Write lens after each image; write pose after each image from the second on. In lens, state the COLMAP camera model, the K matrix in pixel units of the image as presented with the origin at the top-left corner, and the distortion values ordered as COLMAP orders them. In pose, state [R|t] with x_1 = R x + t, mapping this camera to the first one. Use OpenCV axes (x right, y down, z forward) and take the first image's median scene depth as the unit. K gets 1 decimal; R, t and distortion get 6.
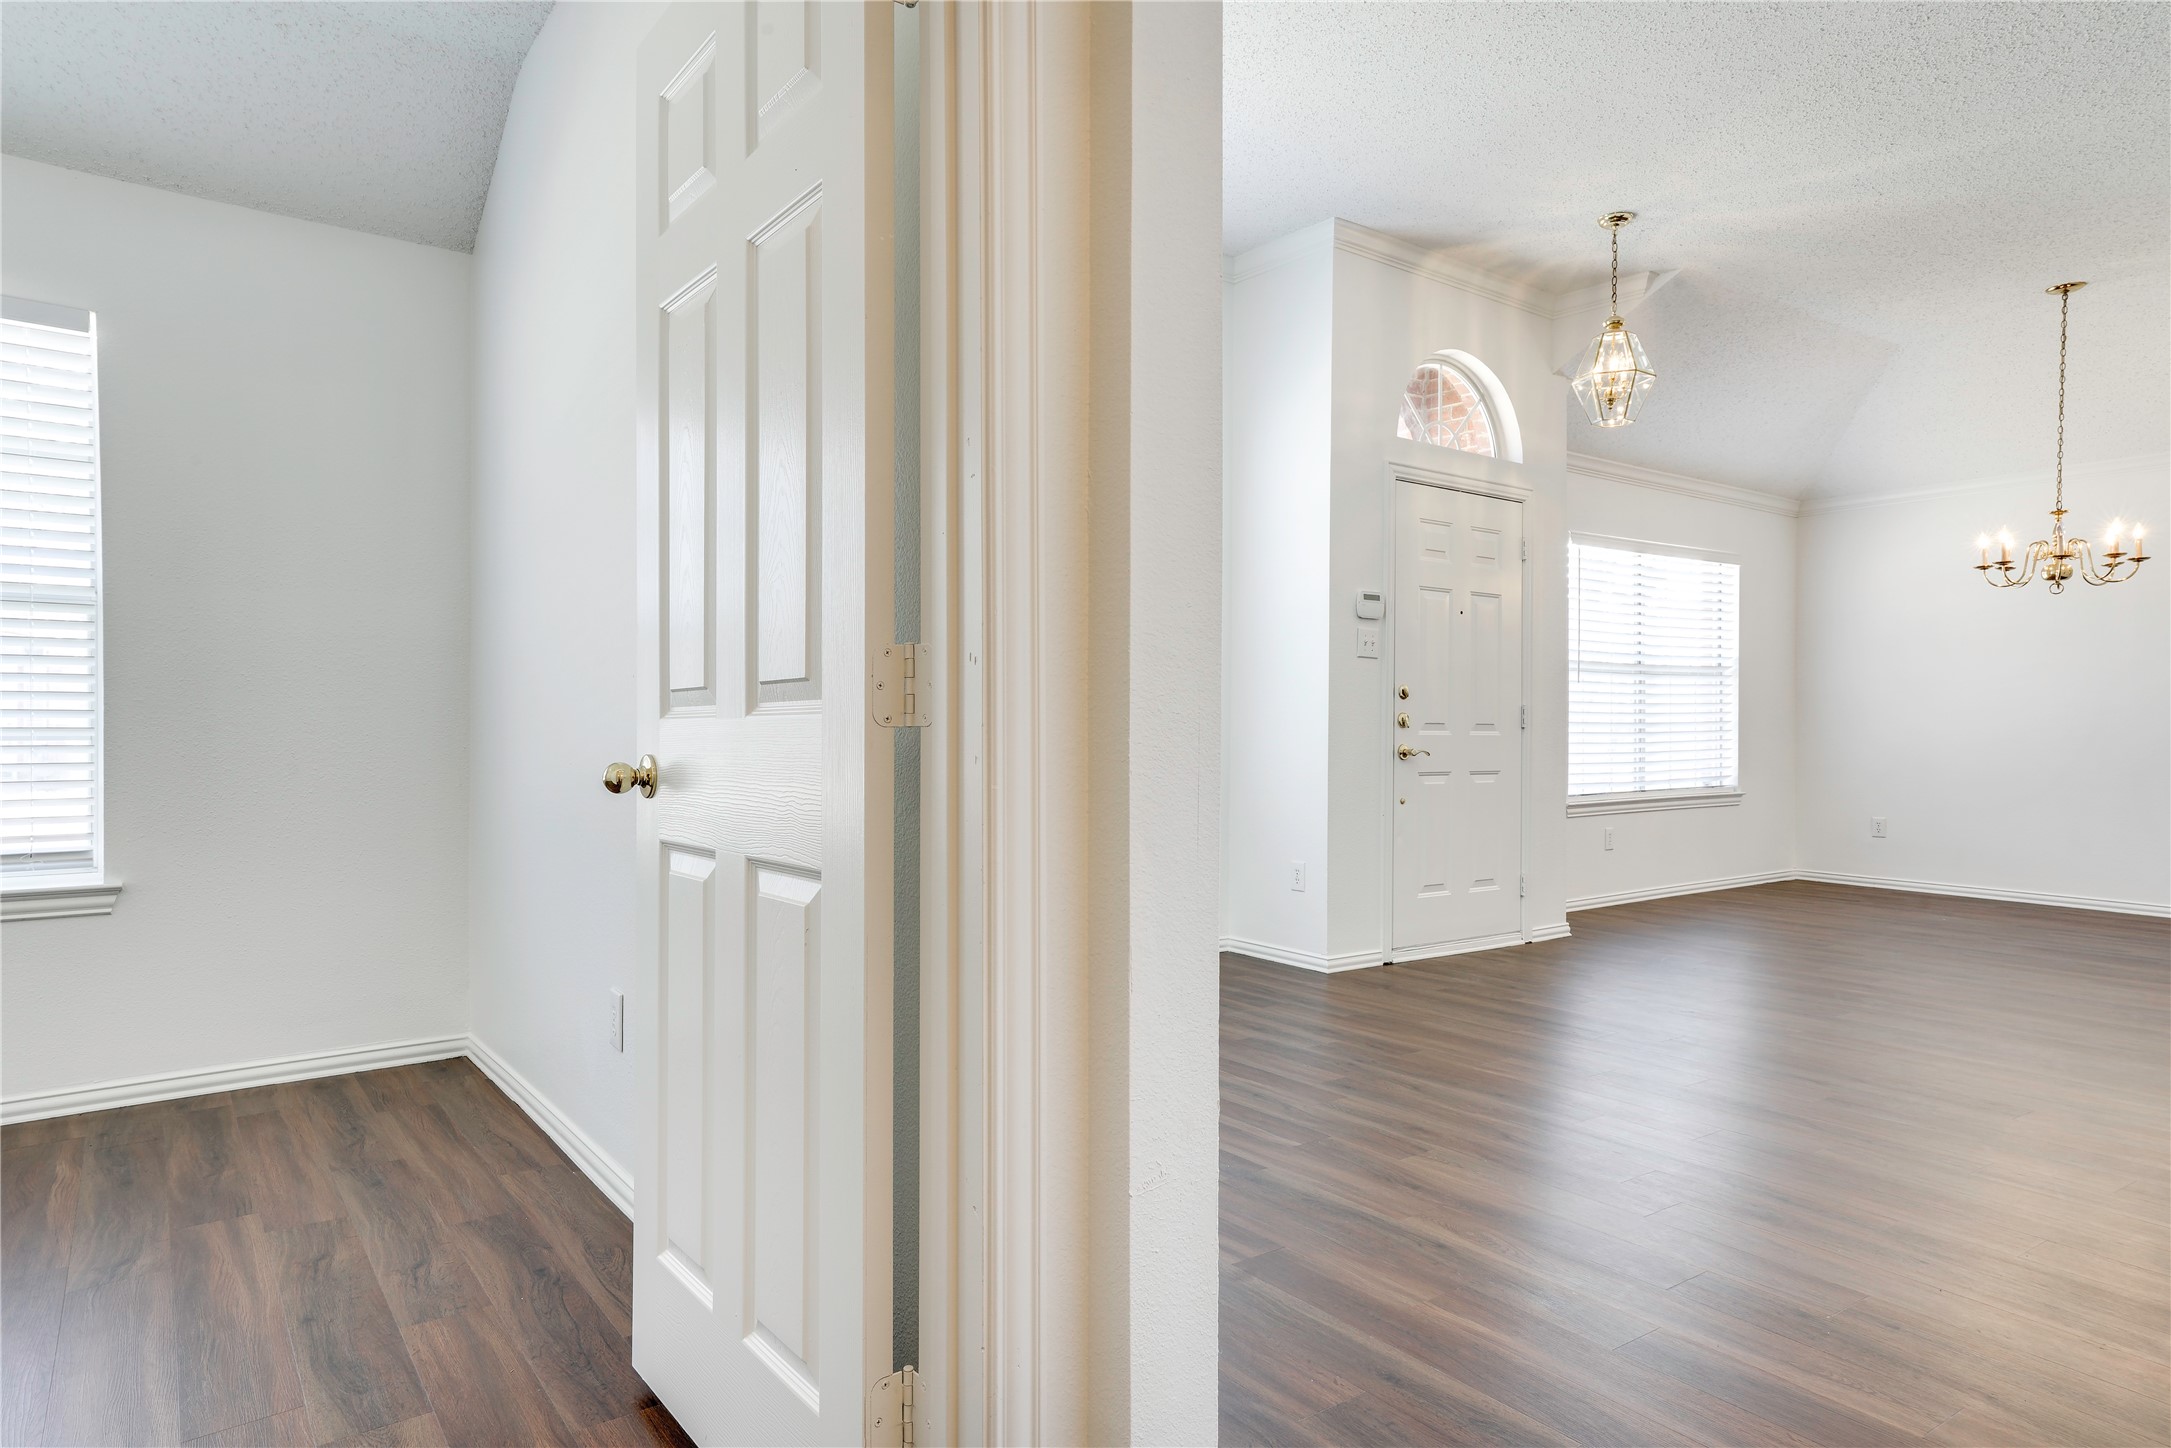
lens RADIAL K [[1336.4, 0, 1091.2], [0, 1336.4, 727.8], [0, 0, 1]] dist [0.001165, 0.041298]
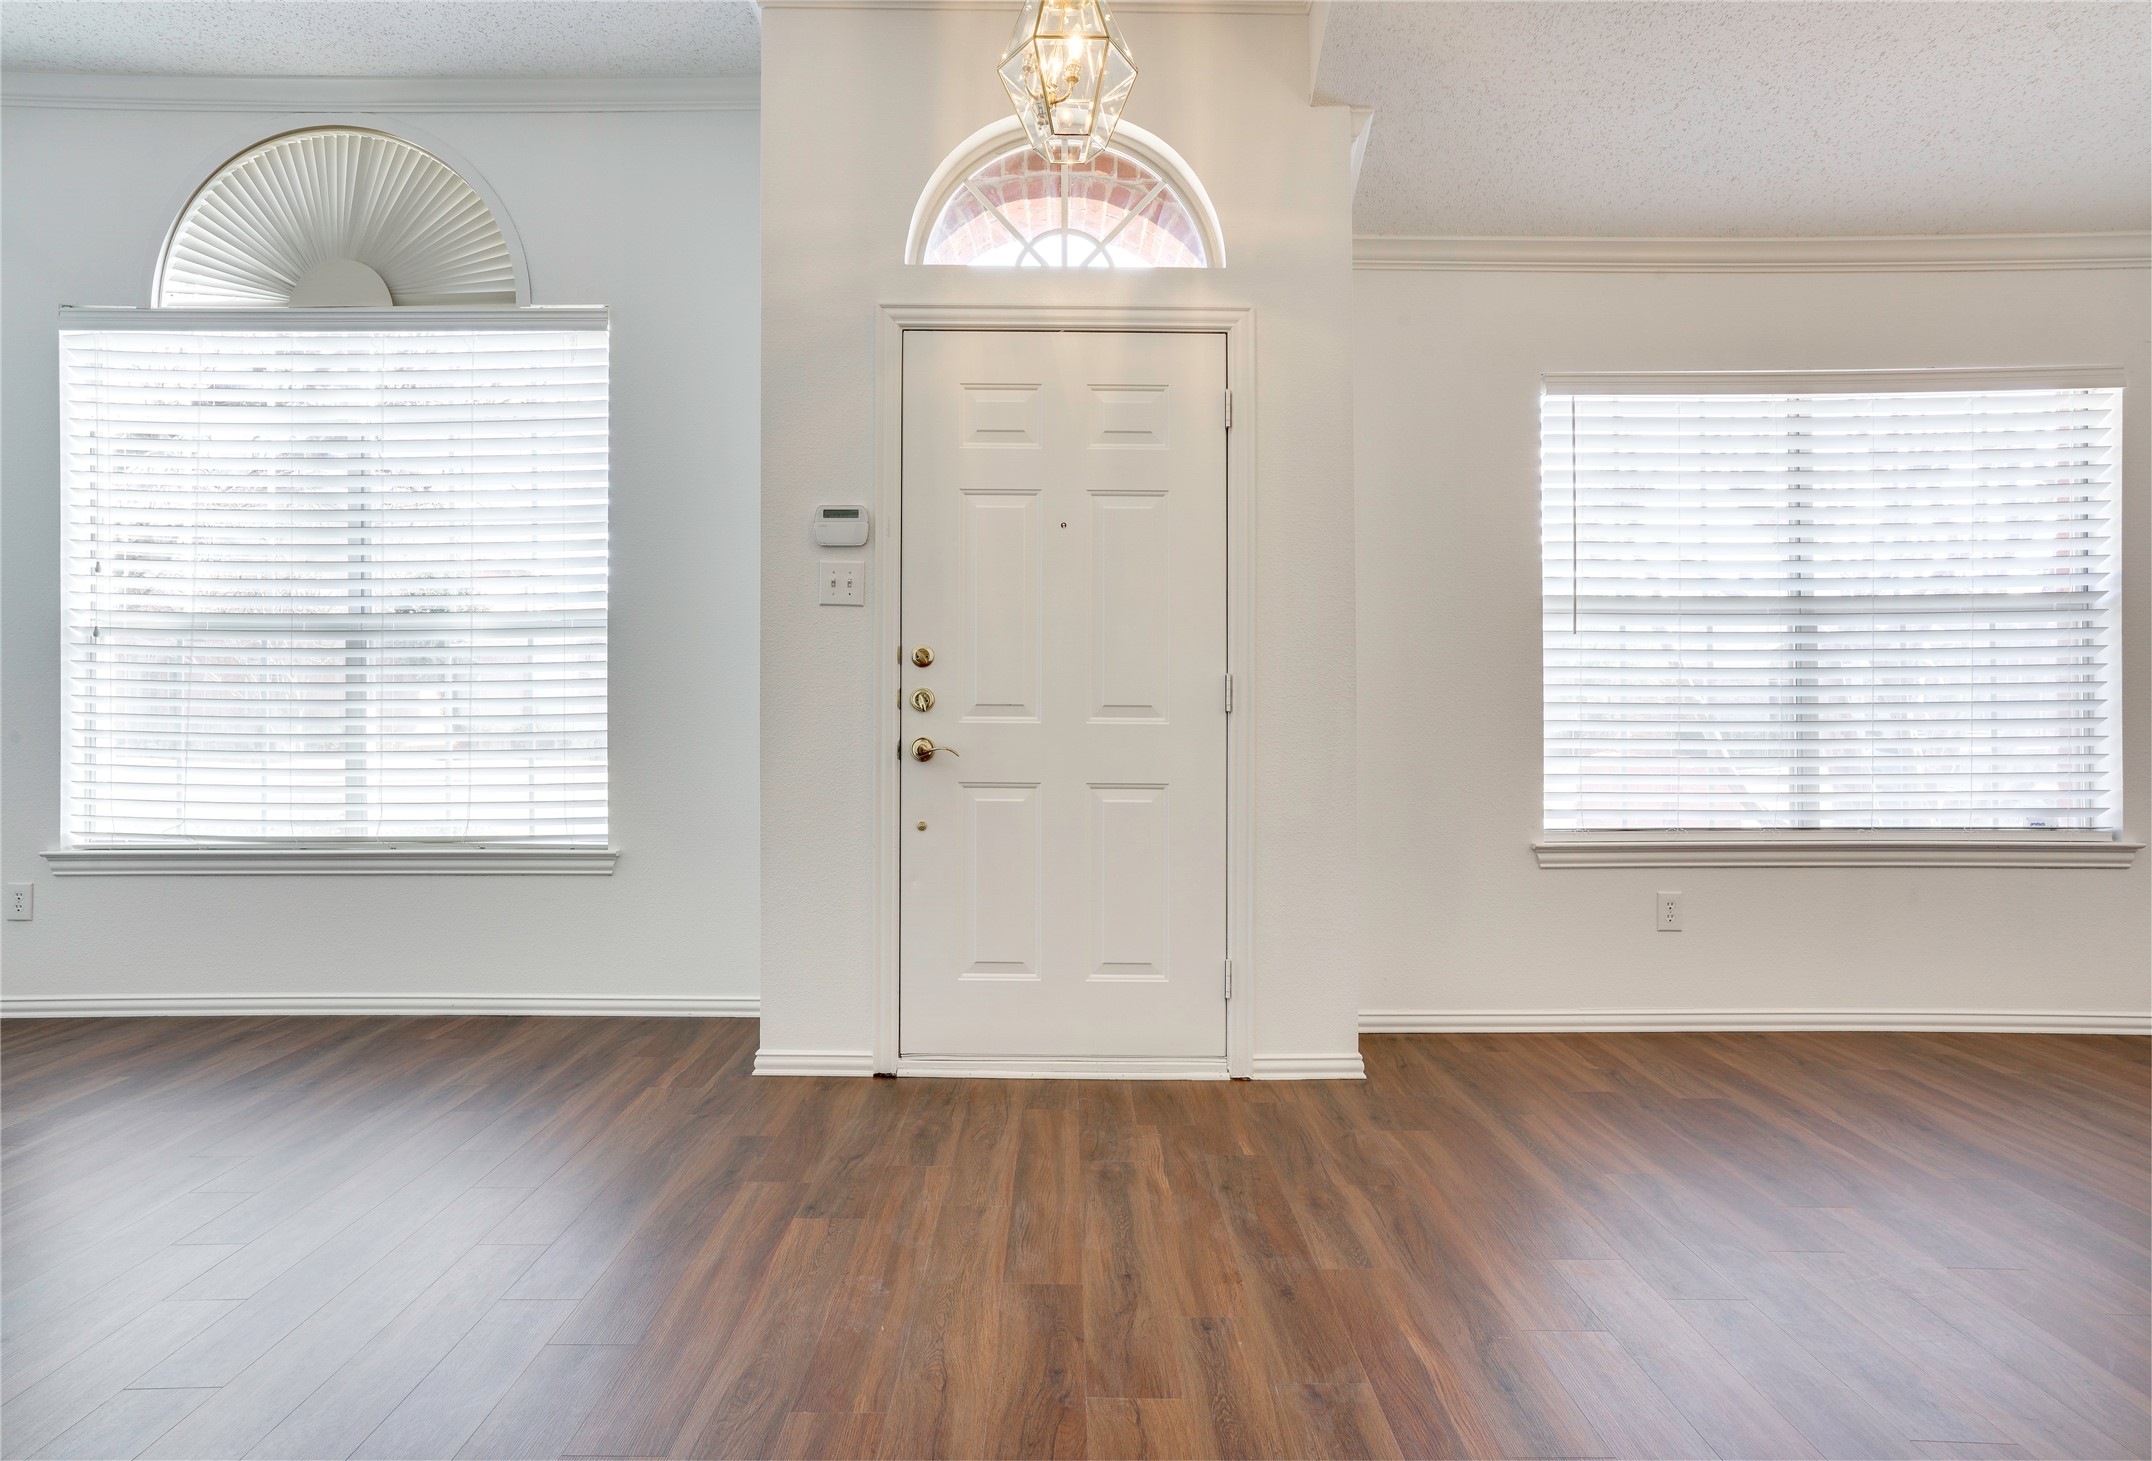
lens RADIAL K [[1169.1, 0, 1091.6], [0, 1169.1, 702.1], [0, 0, 1]] dist [-0.010895, 0.010057]
pose [[0.789270, -0.005176, -0.614024, 0.612883], [-0.001212, 0.999949, -0.009988, 0.000904], [0.614045, 0.008627, 0.789224, 0.577003]]
